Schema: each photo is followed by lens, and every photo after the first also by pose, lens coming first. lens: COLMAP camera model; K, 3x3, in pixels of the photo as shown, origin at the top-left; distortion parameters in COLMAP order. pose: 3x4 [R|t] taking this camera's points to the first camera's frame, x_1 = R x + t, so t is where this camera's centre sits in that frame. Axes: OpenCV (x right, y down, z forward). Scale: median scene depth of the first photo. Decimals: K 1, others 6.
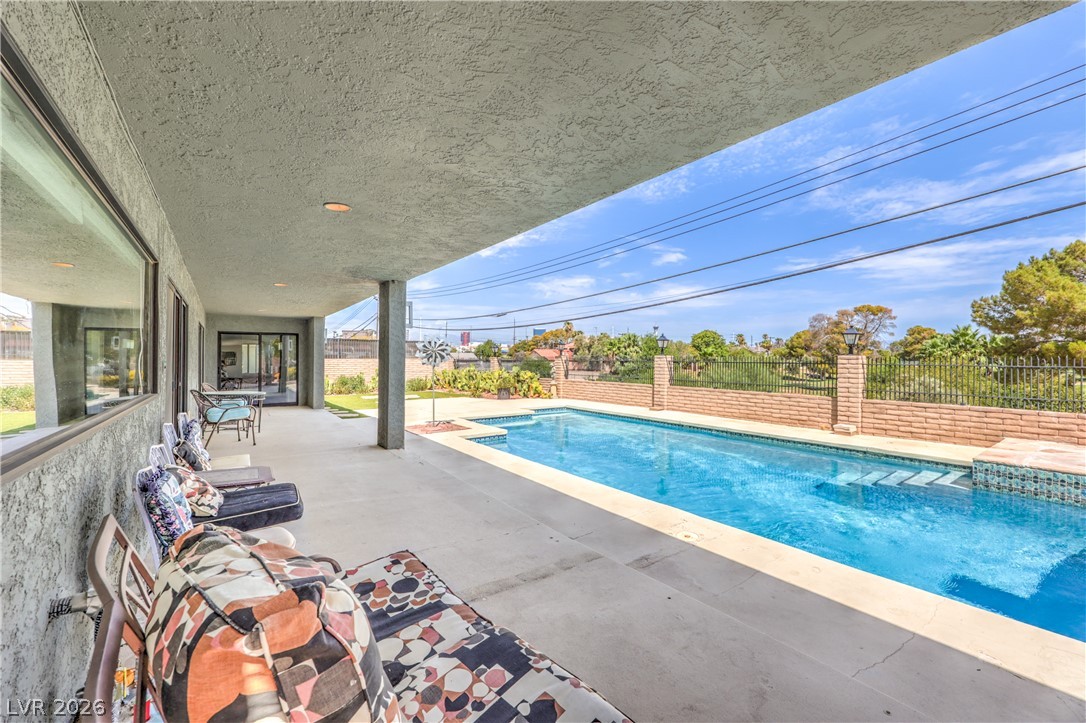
lens RADIAL K [[446.9, 0, 545.0], [0, 446.9, 356.5], [0, 0, 1]] dist [-0.000375, 0.000339]
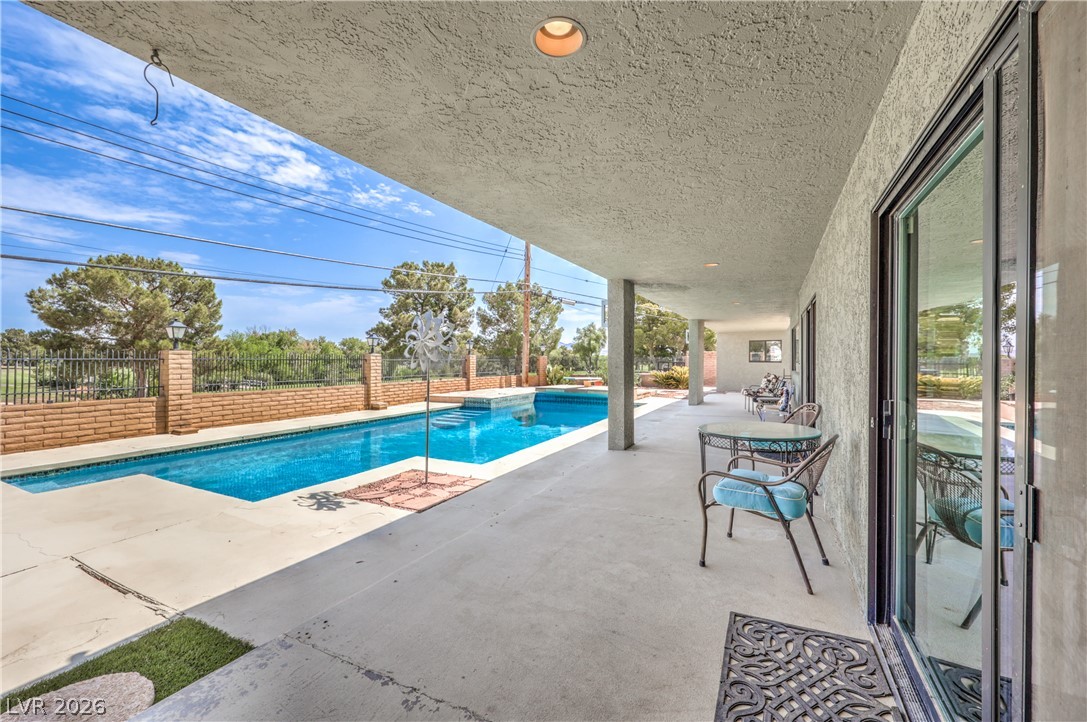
lens RADIAL K [[447.3, 0, 542.6], [0, 447.3, 355.1], [0, 0, 1]] dist [-0.000375, 0.000339]
pose [[-0.430058, -0.002898, 0.902796, -0.358464], [-0.011106, 0.999936, -0.002081, -0.001267], [-0.902733, -0.010922, -0.430063, 0.483702]]
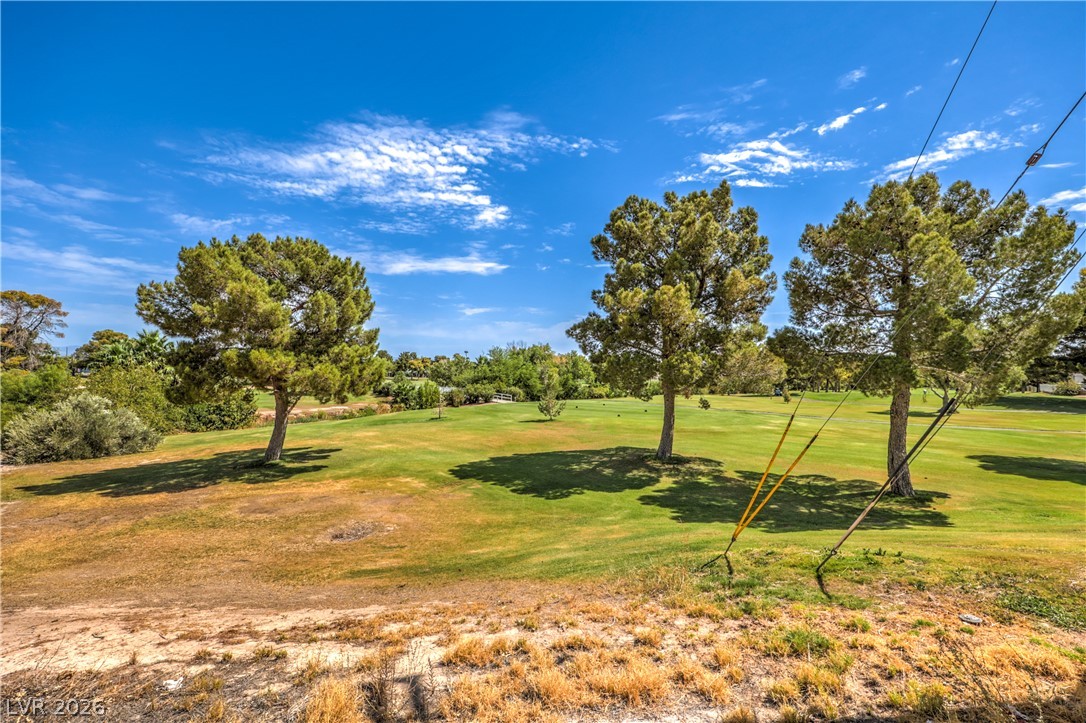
lens RADIAL K [[446.9, 0, 544.1], [0, 446.9, 360.8], [0, 0, 1]] dist [-0.000375, 0.000339]
pose [[0.106169, 0.015218, 0.994232, 0.364995], [-0.007769, 0.999865, -0.014474, -0.004332], [-0.994318, -0.006188, 0.106273, 0.330389]]
